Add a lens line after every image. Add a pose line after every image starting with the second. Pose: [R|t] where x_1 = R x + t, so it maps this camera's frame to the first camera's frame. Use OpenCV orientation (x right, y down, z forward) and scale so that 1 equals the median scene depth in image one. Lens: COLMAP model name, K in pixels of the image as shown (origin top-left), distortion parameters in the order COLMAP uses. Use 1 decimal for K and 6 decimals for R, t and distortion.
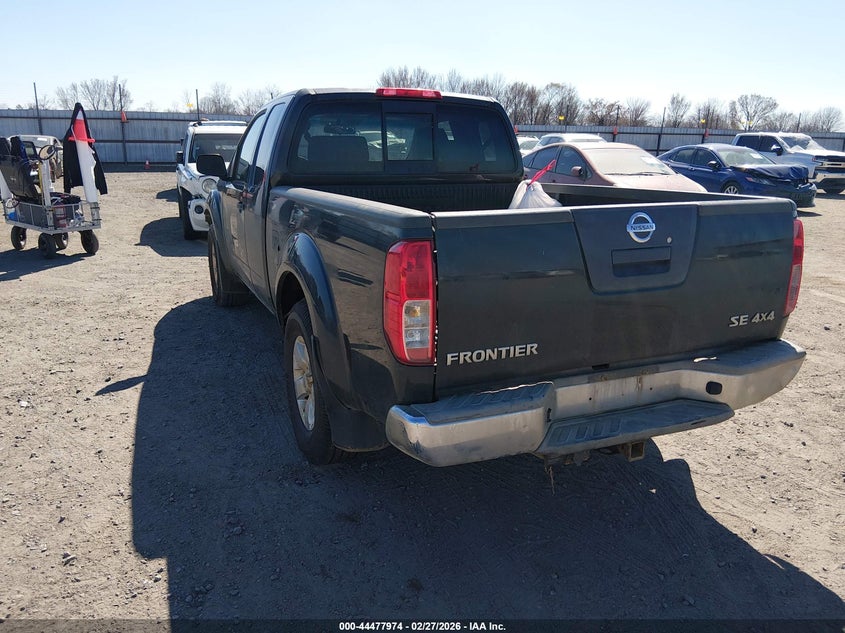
lens RADIAL K [[664.1, 0, 421.2], [0, 664.1, 320.4], [0, 0, 1]] dist [-0.003158, -0.026768]
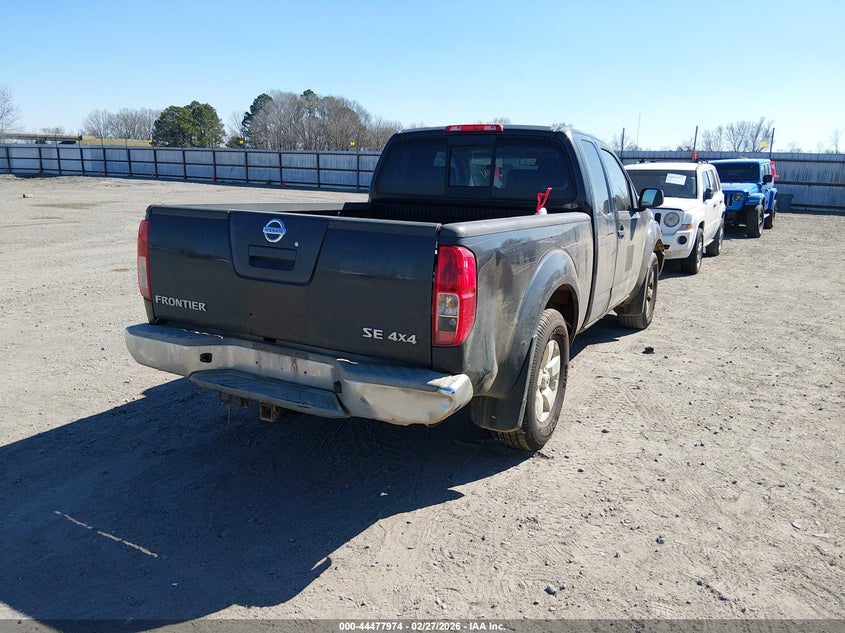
lens RADIAL K [[664.1, 0, 419.7], [0, 664.1, 315.8], [0, 0, 1]] dist [-0.003158, -0.026768]
pose [[0.603326, 0.172086, -0.778707, 1.330510], [-0.222304, 0.974028, 0.043013, -0.087516], [0.765884, 0.147159, 0.625912, 0.400336]]
